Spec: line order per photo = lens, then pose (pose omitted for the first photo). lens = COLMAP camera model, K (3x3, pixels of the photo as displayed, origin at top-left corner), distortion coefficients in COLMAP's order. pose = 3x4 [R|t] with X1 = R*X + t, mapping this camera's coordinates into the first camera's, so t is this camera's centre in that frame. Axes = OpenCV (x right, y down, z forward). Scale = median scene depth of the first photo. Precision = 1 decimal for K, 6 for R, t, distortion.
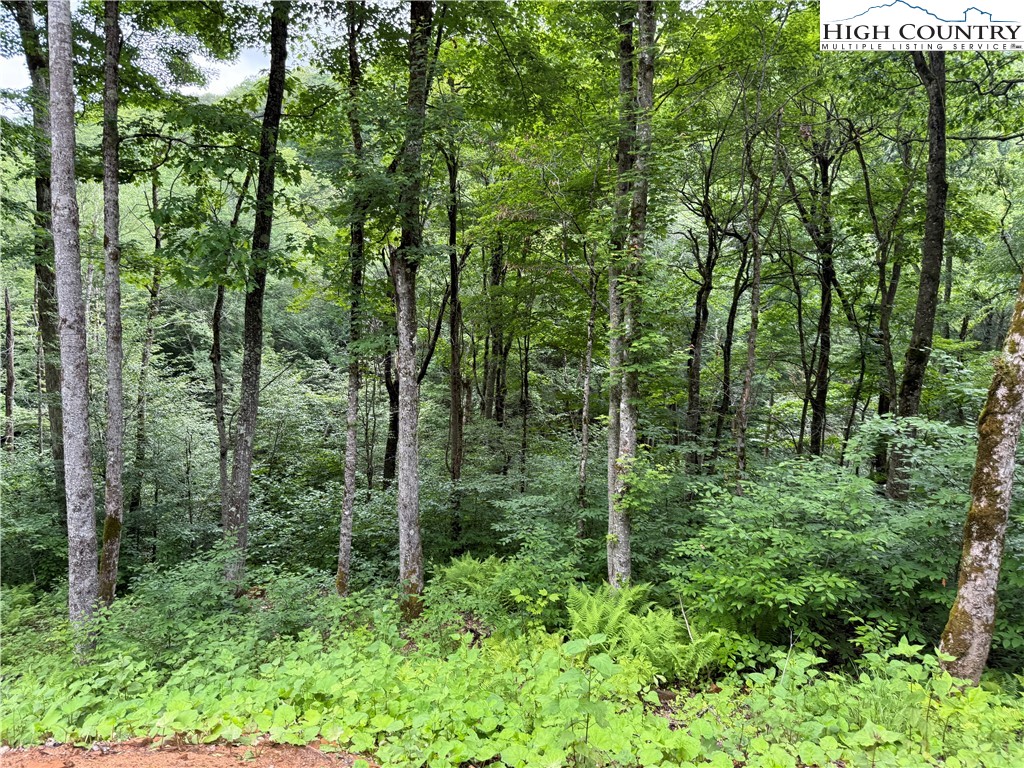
lens RADIAL K [[720.4, 0, 509.8], [0, 720.4, 379.3], [0, 0, 1]] dist [0.115585, -0.165119]
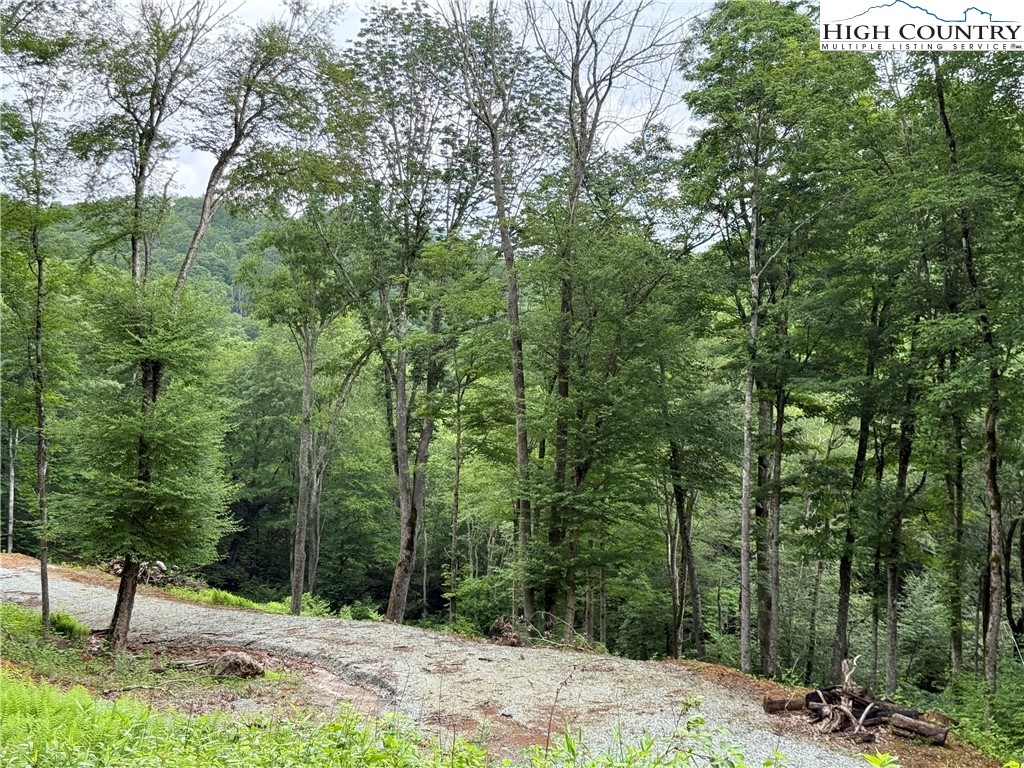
lens RADIAL K [[1431.6, 0, 505.9], [0, 1431.6, 382.1], [0, 0, 1]] dist [0.170230, -0.289146]
pose [[0.707260, -0.009698, -0.706887, 1.457240], [-0.075551, 0.993143, -0.089216, -0.162852], [0.702905, 0.116505, 0.701678, -1.976176]]
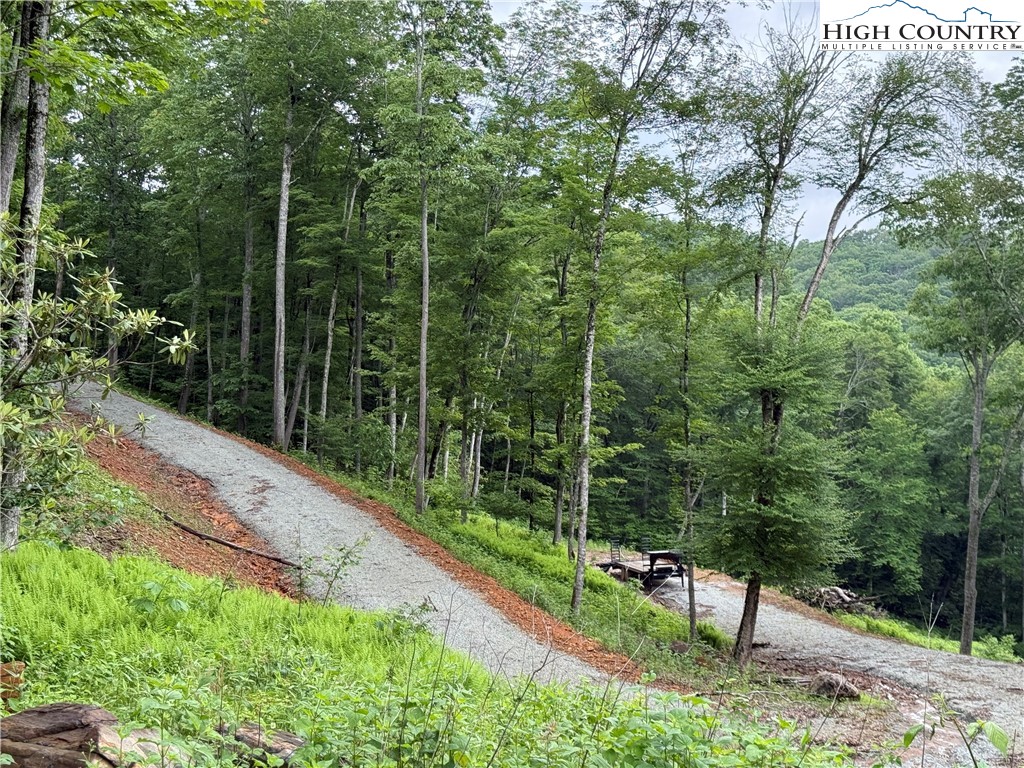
lens RADIAL K [[1430.2, 0, 513.6], [0, 1430.2, 377.8], [0, 0, 1]] dist [0.182237, -0.314745]
pose [[0.275136, -0.030251, -0.960929, 1.691017], [-0.116079, 0.991148, -0.064438, -0.175455], [0.954372, 0.129272, 0.269189, -1.792173]]
